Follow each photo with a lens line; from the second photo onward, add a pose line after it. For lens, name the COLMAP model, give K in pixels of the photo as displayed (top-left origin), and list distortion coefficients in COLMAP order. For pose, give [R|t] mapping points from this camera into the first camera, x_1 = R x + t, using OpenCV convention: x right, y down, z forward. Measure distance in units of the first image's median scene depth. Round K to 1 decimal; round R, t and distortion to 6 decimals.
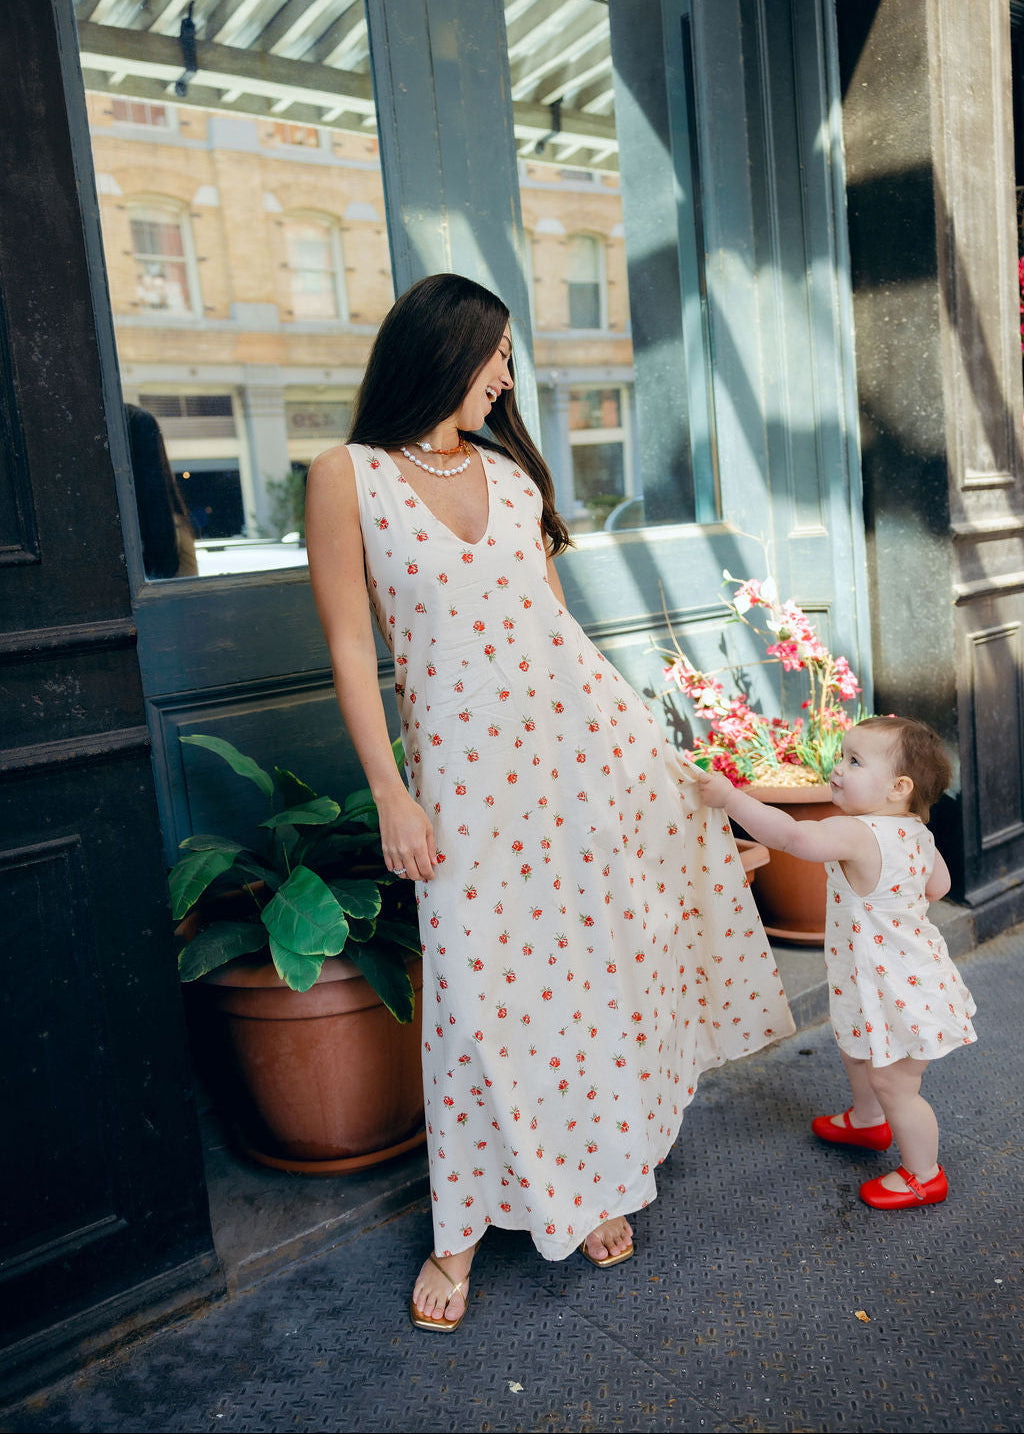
lens RADIAL K [[1130.1, 0, 511.4], [0, 1130.1, 692.6], [0, 0, 1]] dist [0.001709, -0.009699]
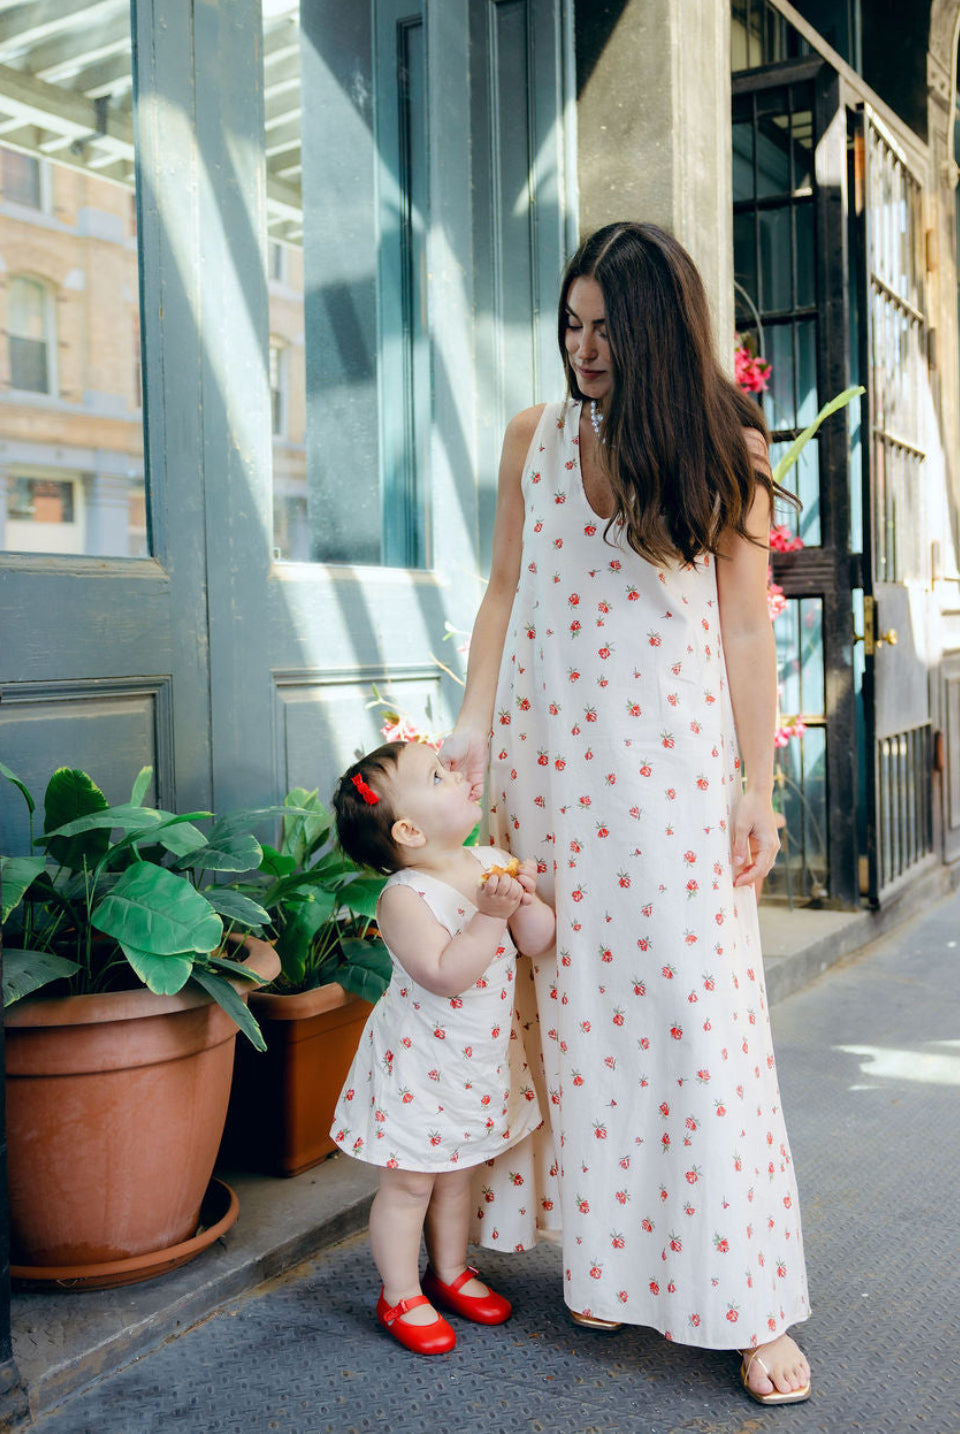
lens RADIAL K [[1444.7, 0, 480.0], [0, 1444.7, 717.0], [0, 0, 1]] dist [0.003075, -0.039271]
pose [[0.928058, 0.049295, 0.369160, -0.224923], [-0.009116, 0.993912, -0.109802, 0.101828], [-0.372325, 0.098537, 0.922857, -0.050206]]
